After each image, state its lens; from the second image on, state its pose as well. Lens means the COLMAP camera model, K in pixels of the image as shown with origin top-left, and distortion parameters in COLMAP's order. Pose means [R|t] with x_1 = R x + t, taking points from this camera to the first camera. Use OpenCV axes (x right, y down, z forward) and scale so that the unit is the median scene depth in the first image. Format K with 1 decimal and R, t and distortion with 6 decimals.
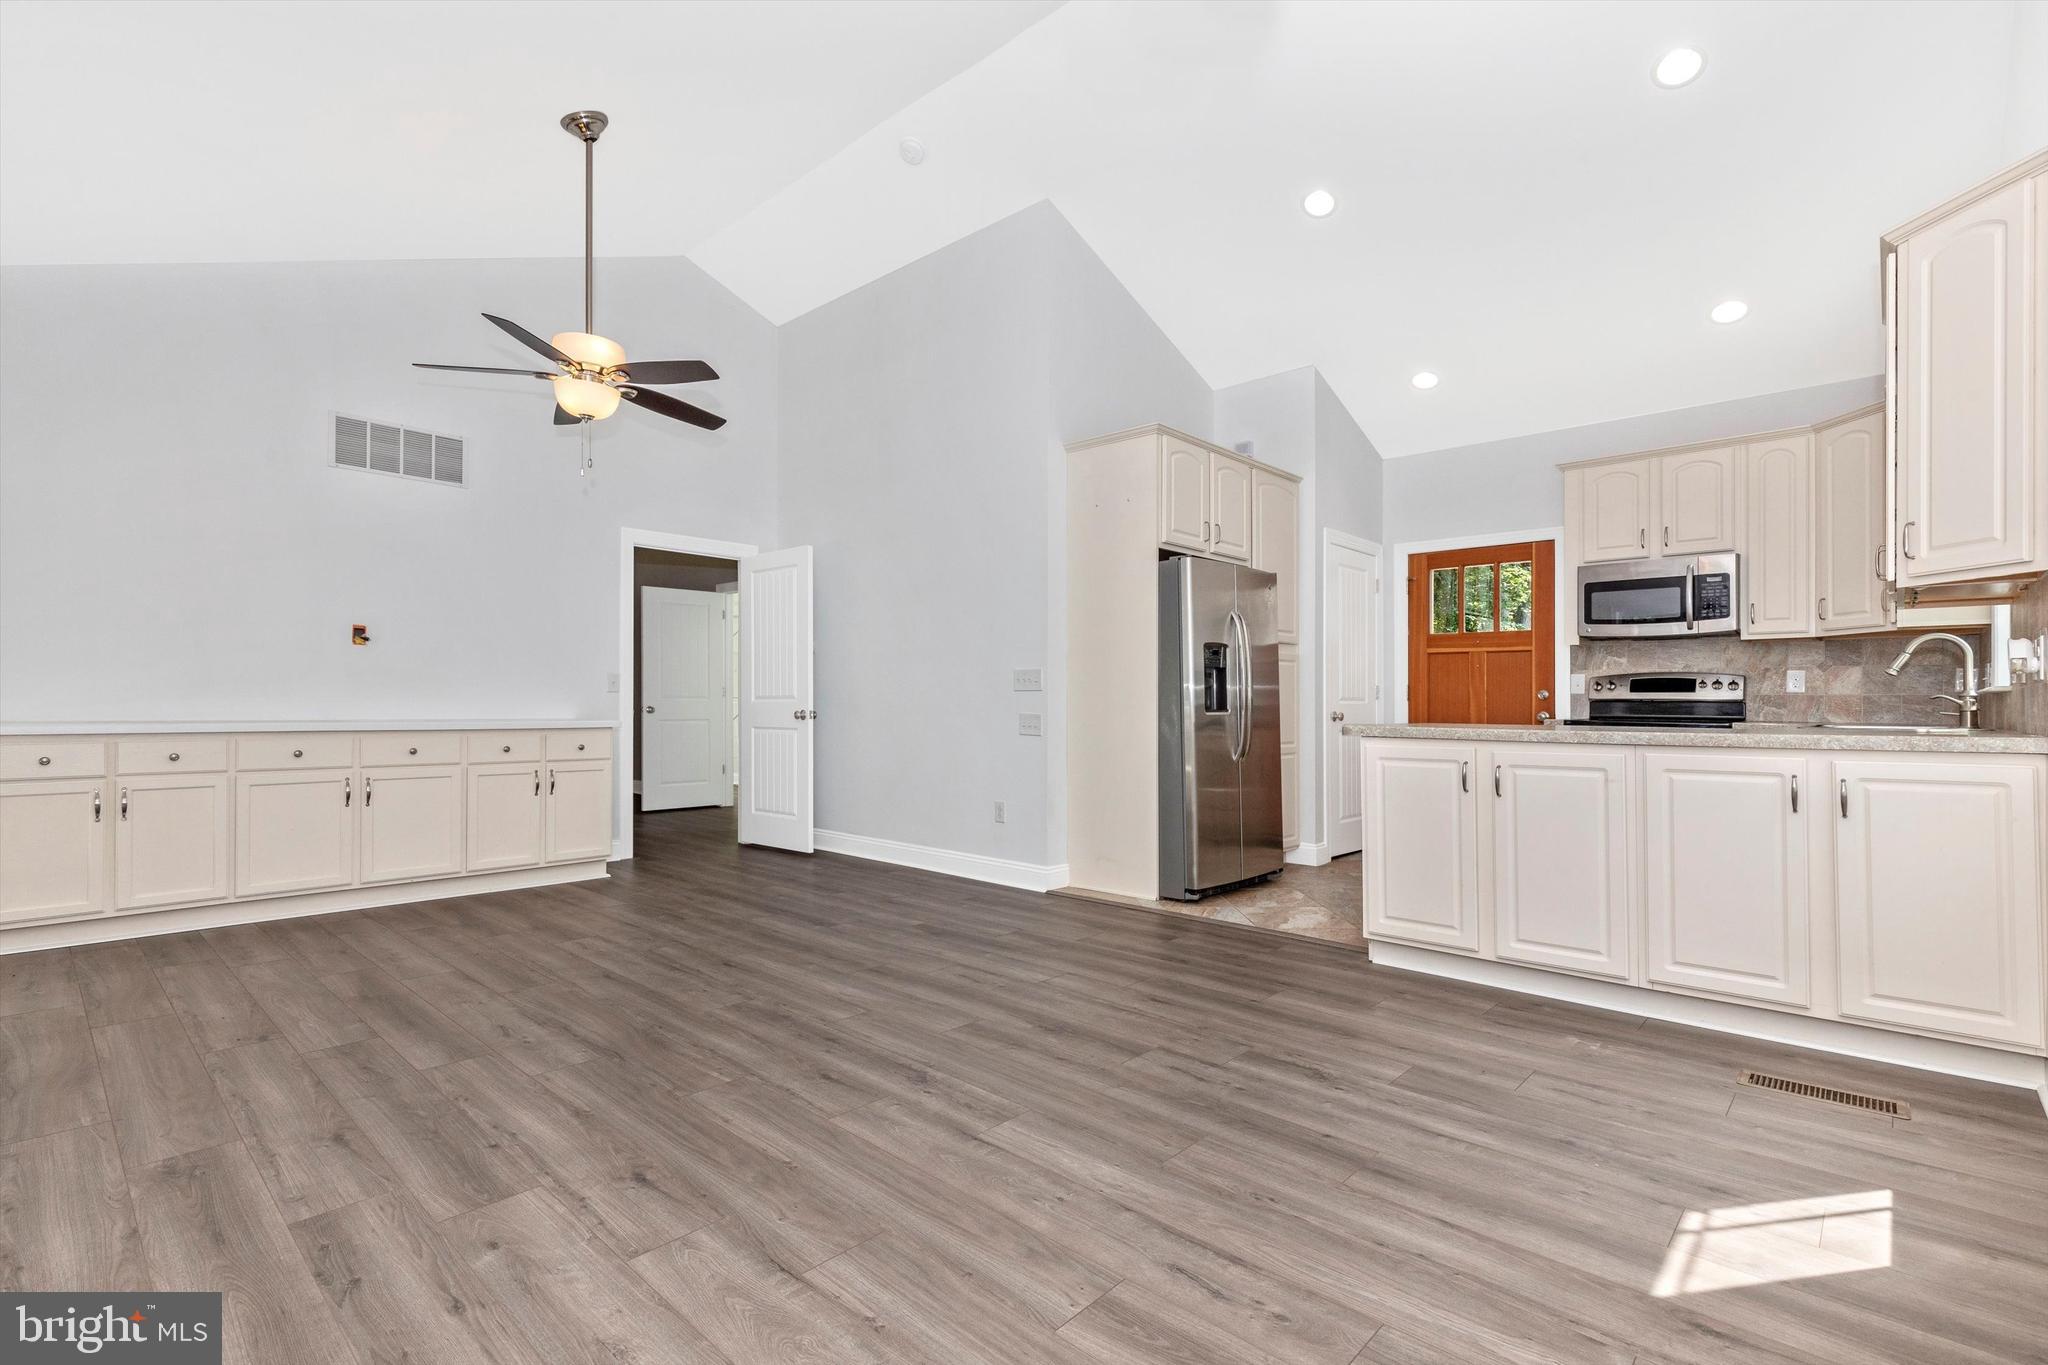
lens RADIAL K [[942.4, 0, 1024.9], [0, 942.4, 694.2], [0, 0, 1]] dist [0.005882, 0.000364]
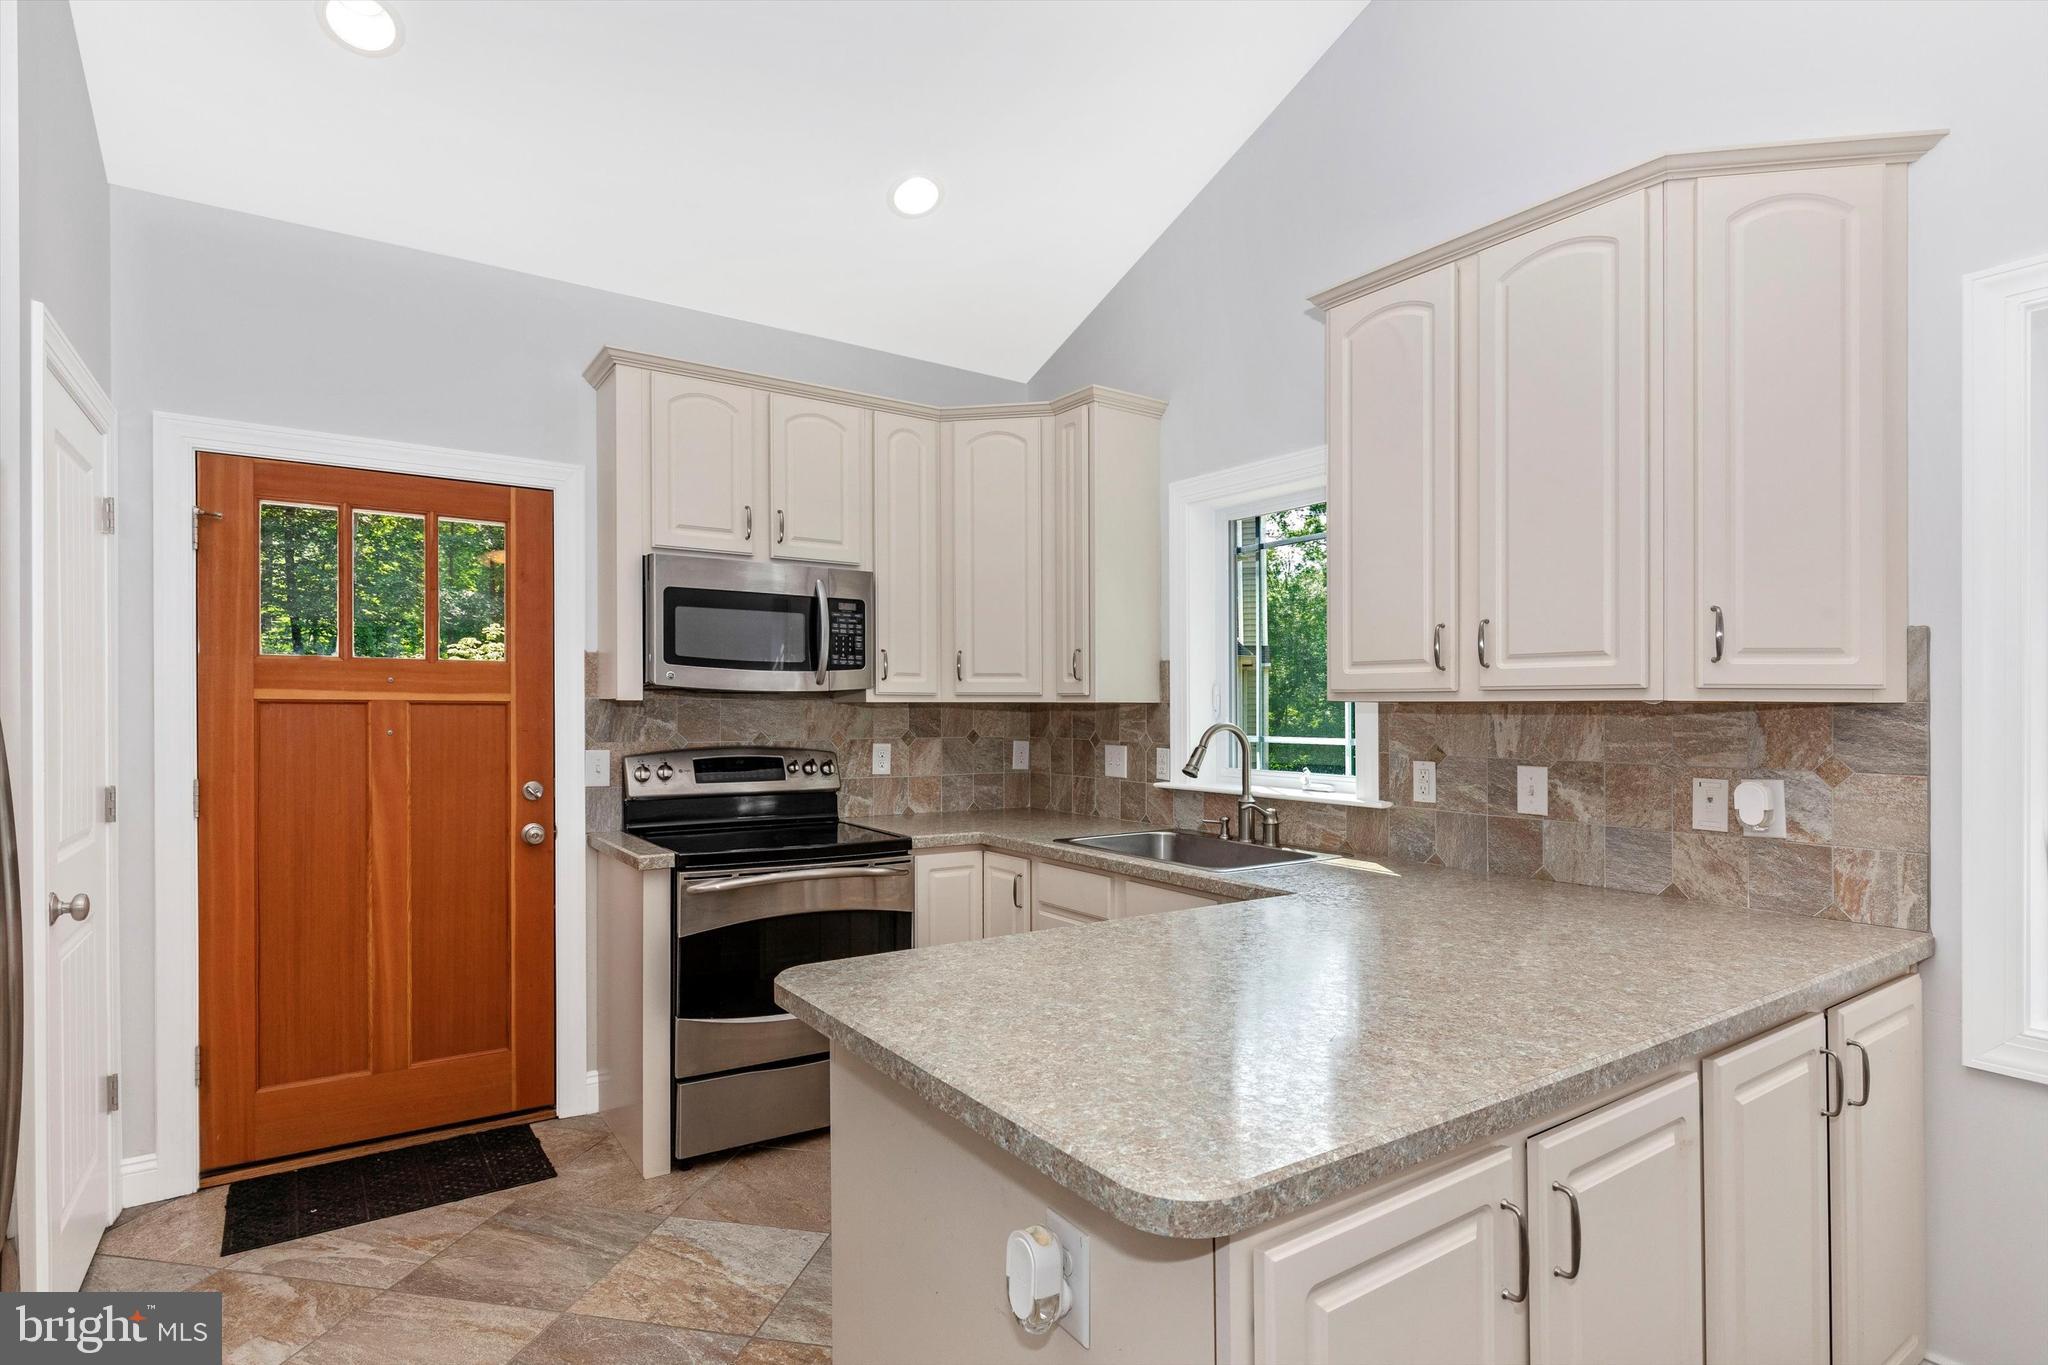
lens RADIAL K [[1034.4, 0, 1024.8], [0, 1034.4, 697.7], [0, 0, 1]] dist [0.000827, -0.000068]
pose [[0.211592, 0.004295, 0.977349, 0.067653], [-0.007642, 0.999967, -0.002740, -0.056108], [-0.977328, -0.006889, 0.211618, 0.696962]]
